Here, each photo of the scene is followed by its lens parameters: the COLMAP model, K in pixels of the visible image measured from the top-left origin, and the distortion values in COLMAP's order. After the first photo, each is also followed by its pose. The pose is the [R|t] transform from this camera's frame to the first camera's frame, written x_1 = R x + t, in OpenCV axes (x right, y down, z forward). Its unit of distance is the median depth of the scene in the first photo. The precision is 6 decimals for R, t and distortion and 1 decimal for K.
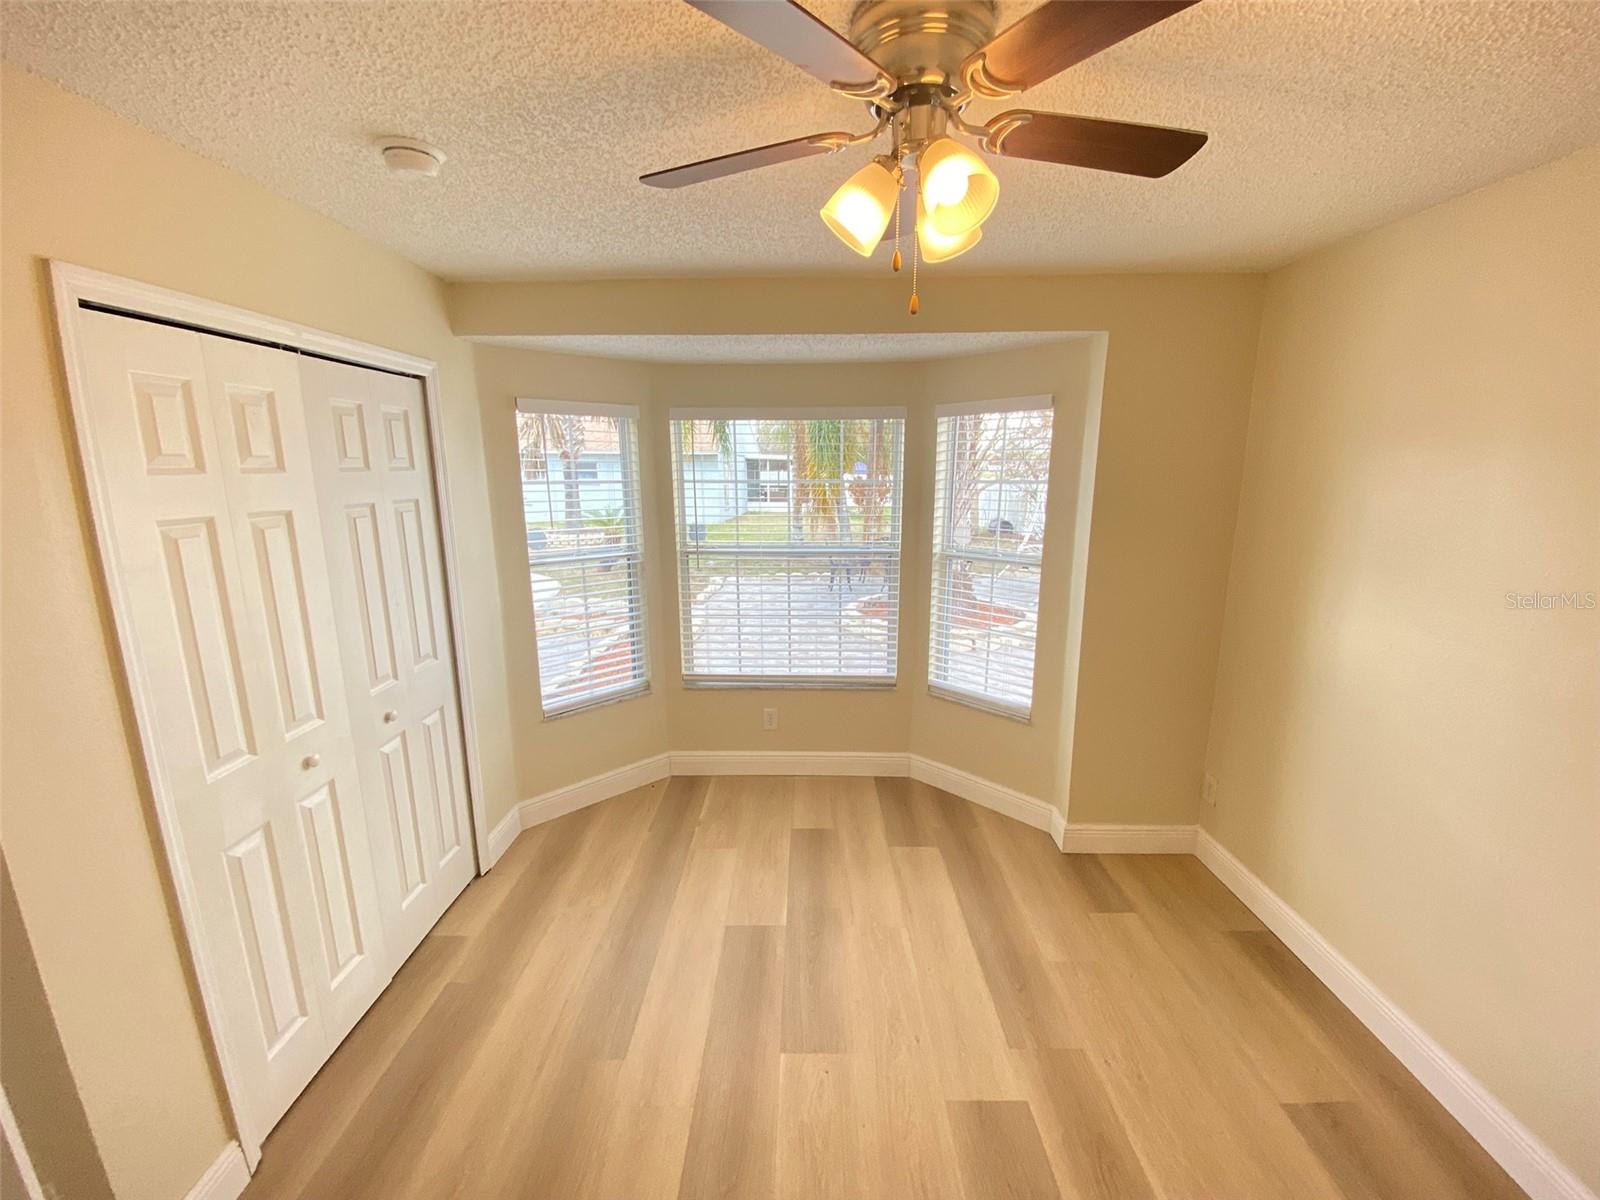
lens RADIAL K [[656.2, 0, 800.0], [0, 656.2, 600.0], [0, 0, 1]] dist [0.028614, -0.000171]
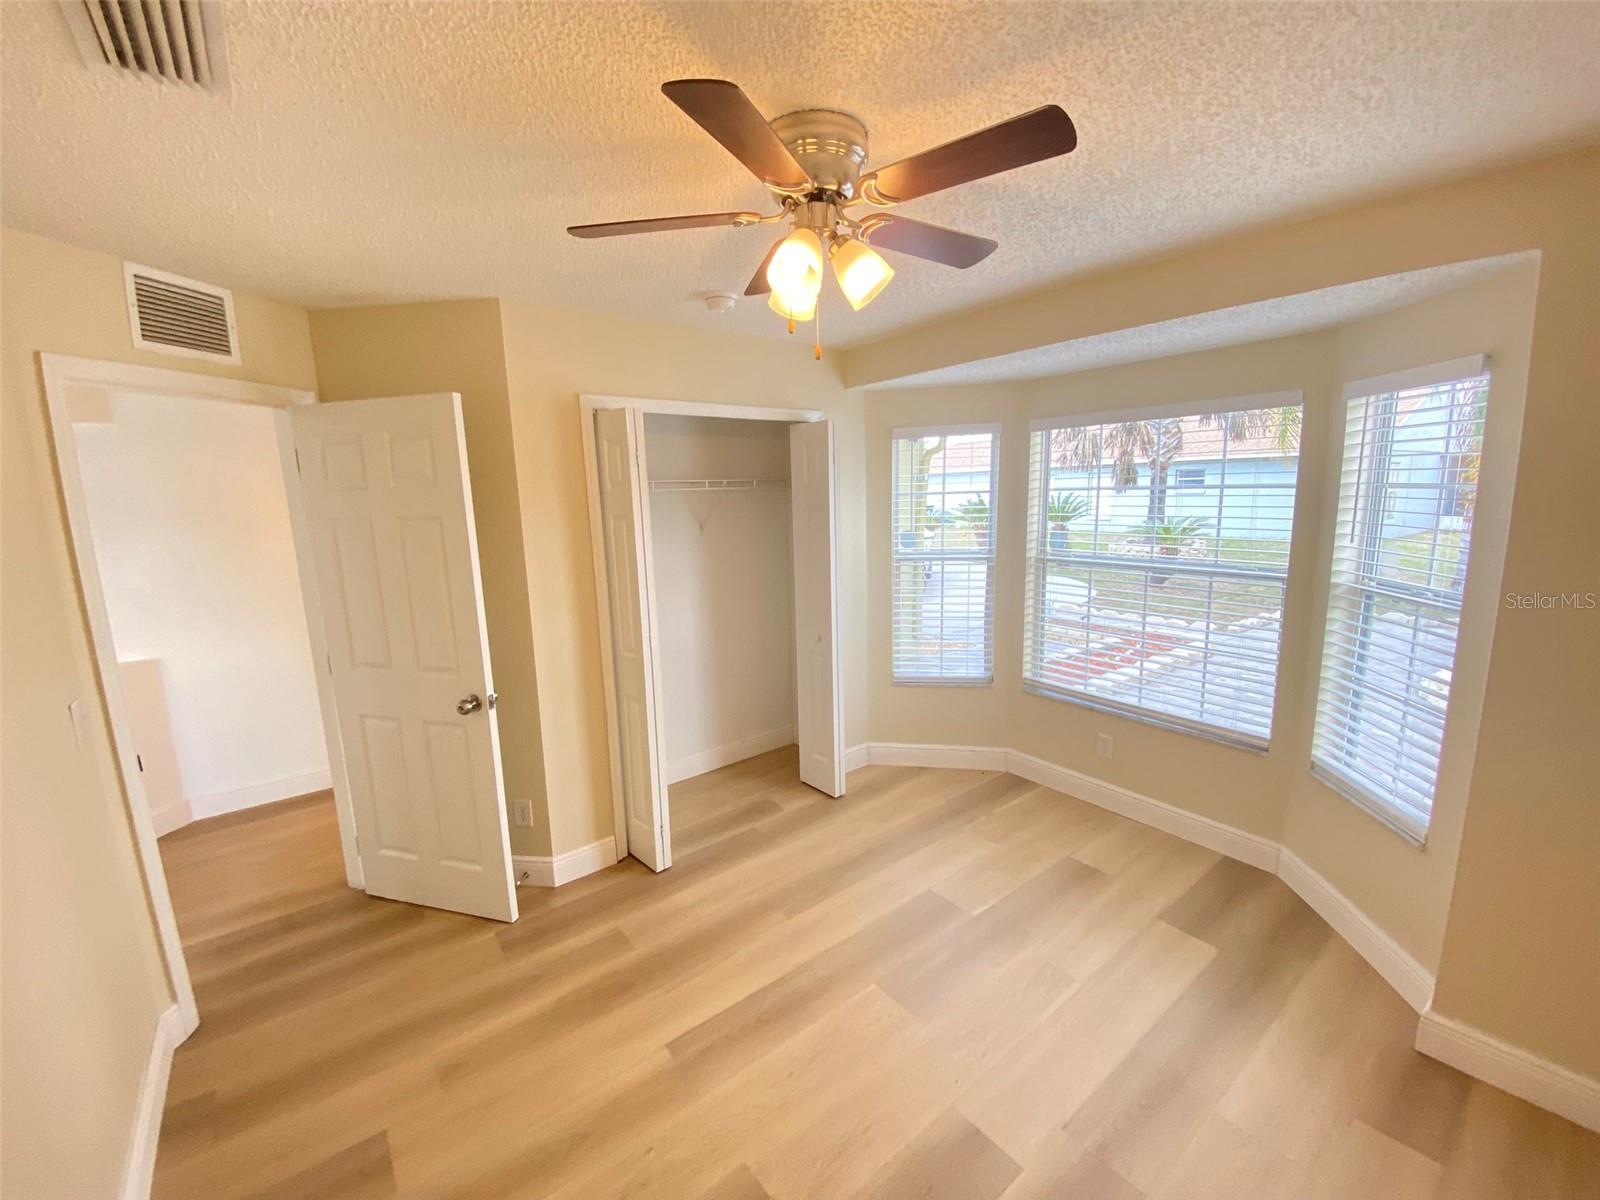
lens RADIAL K [[657.1, 0, 800.5], [0, 657.1, 603.2], [0, 0, 1]] dist [0.027750, -0.020992]
pose [[0.608317, 0.122998, -0.784106, 0.425716], [-0.130582, 0.989967, 0.053983, -0.012186], [0.782878, 0.069552, 0.618275, 0.082213]]
